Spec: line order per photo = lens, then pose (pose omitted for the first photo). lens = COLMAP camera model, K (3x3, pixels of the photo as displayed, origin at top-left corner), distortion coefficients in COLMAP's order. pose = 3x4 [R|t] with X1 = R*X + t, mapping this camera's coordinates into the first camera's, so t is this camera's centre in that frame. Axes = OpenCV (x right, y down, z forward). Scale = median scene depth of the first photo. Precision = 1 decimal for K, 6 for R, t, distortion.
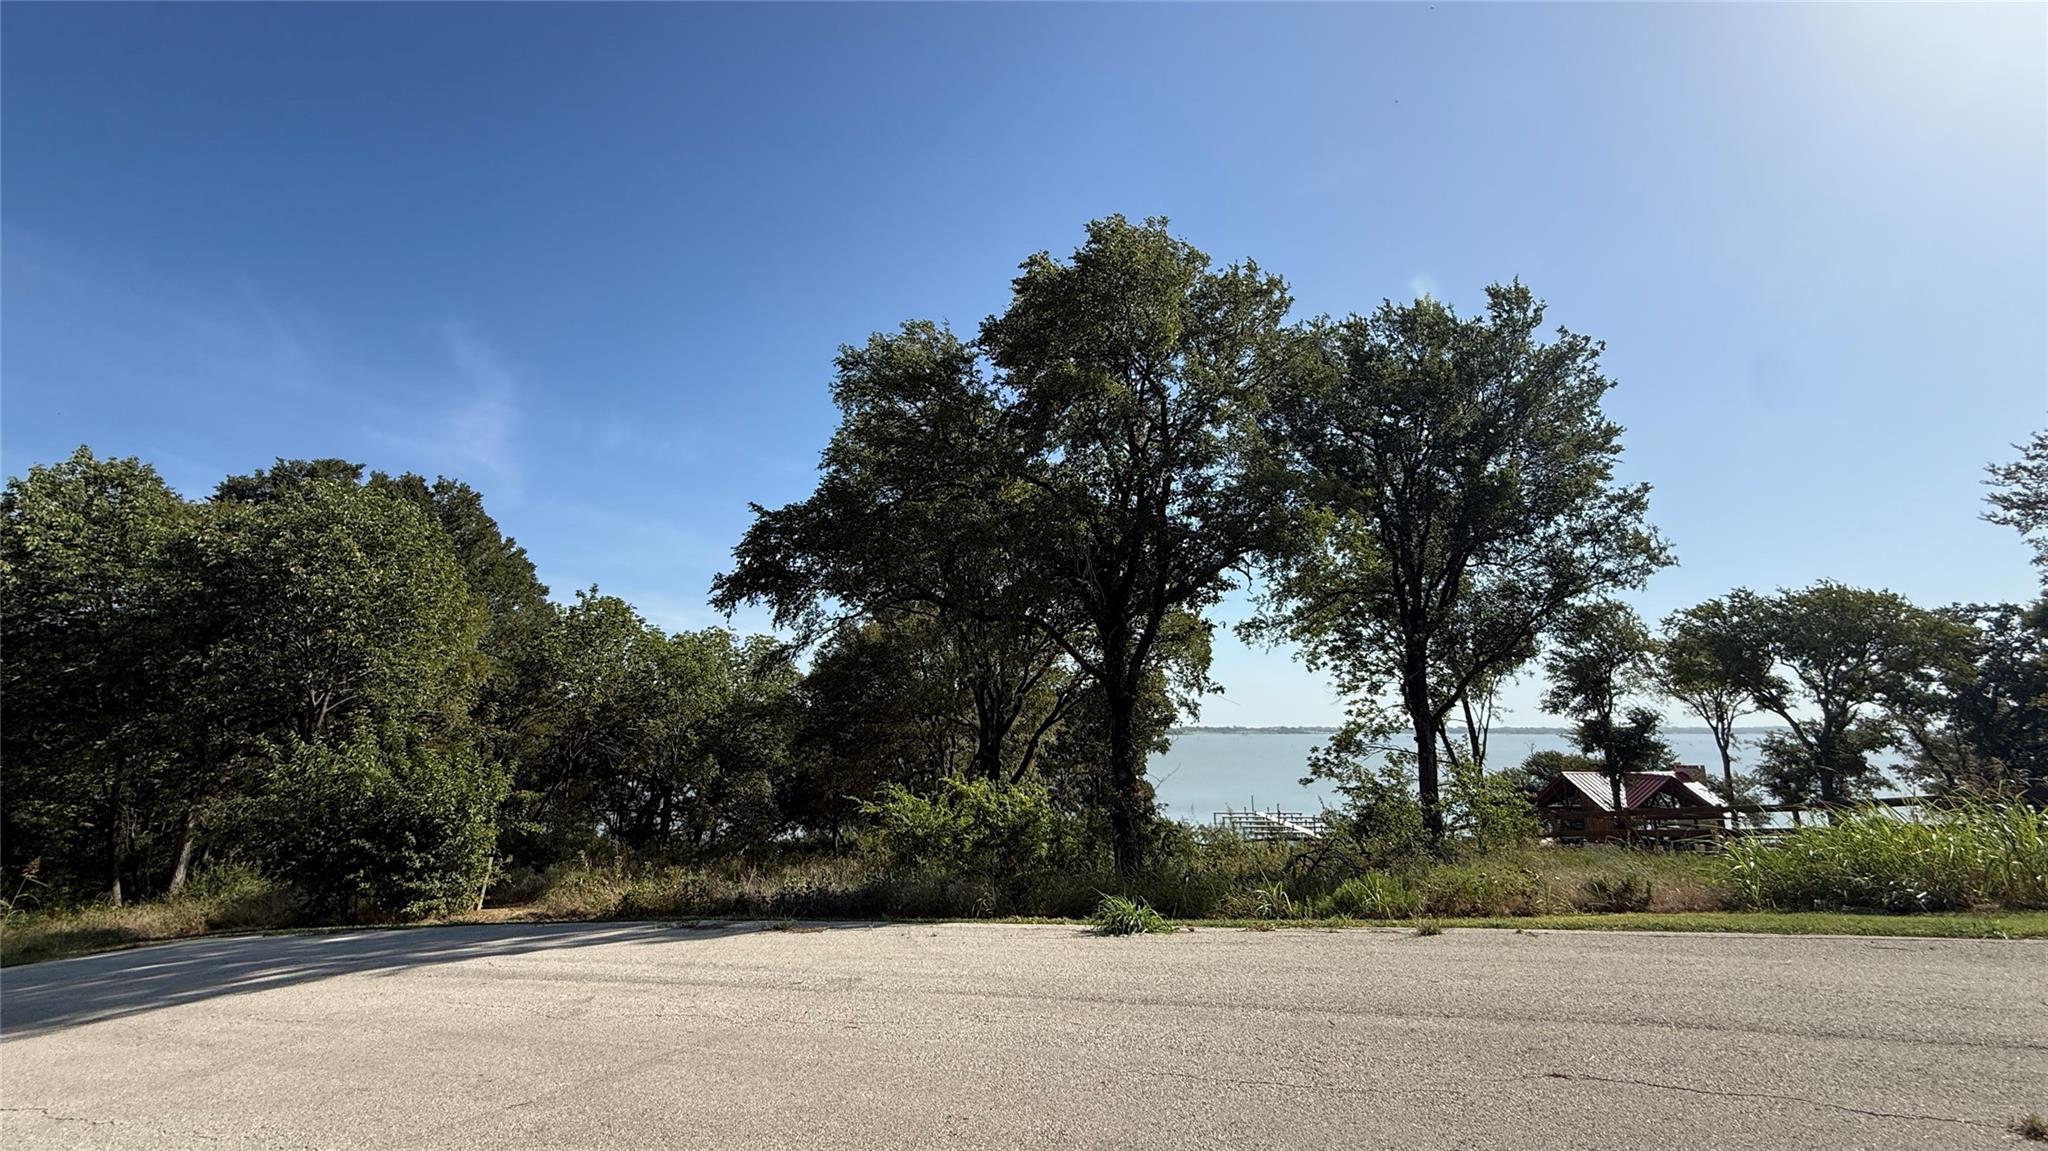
lens RADIAL K [[815.0, 0, 1015.9], [0, 815.0, 564.5], [0, 0, 1]] dist [0.002192, 0.000001]
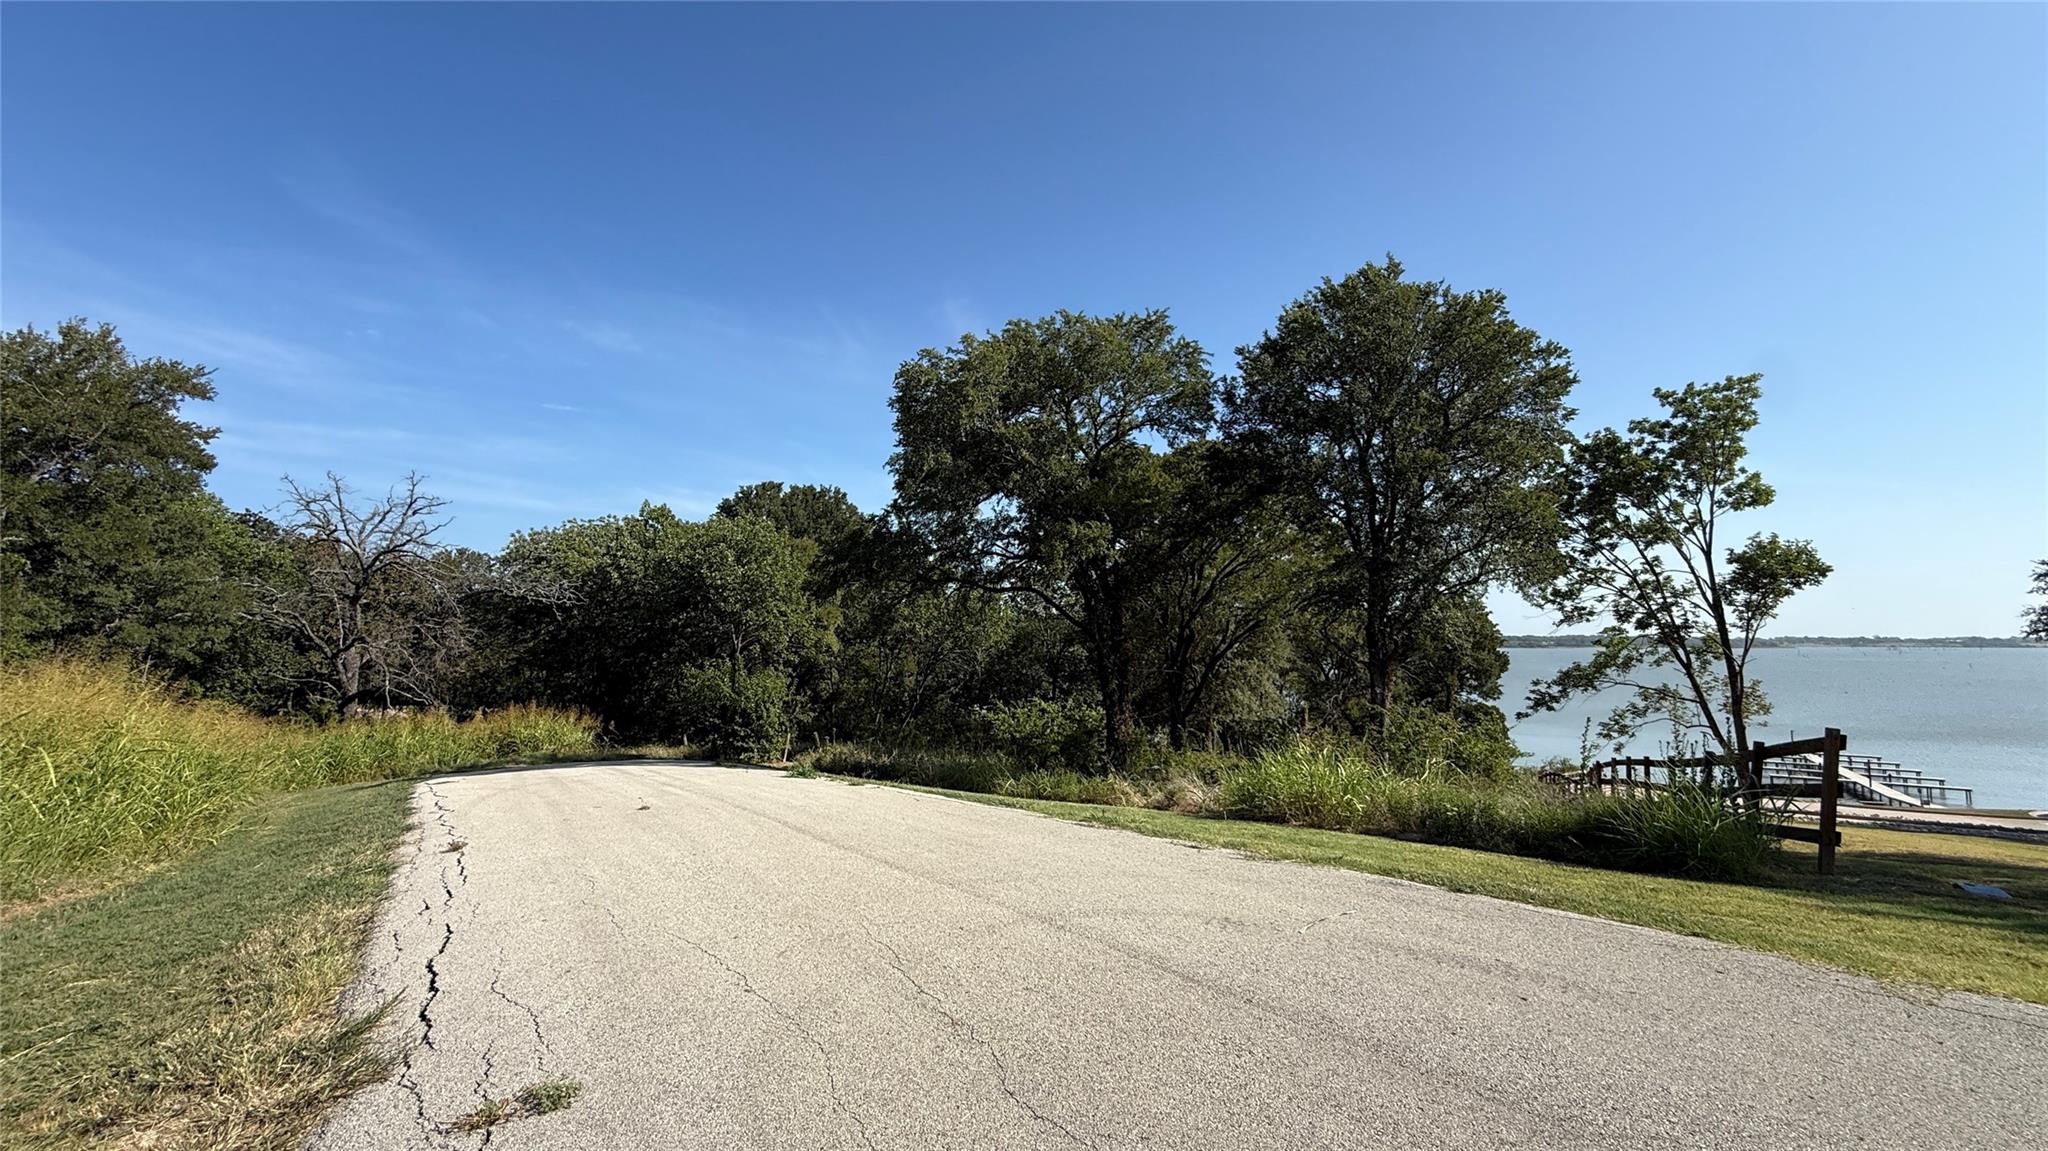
lens RADIAL K [[815.0, 0, 1015.9], [0, 815.0, 564.5], [0, 0, 1]] dist [0.002192, 0.000001]
pose [[0.859292, -0.065776, -0.507238, 0.398164], [0.115732, 0.990981, 0.067551, -0.029869], [0.498220, -0.116749, 0.859155, -0.109678]]
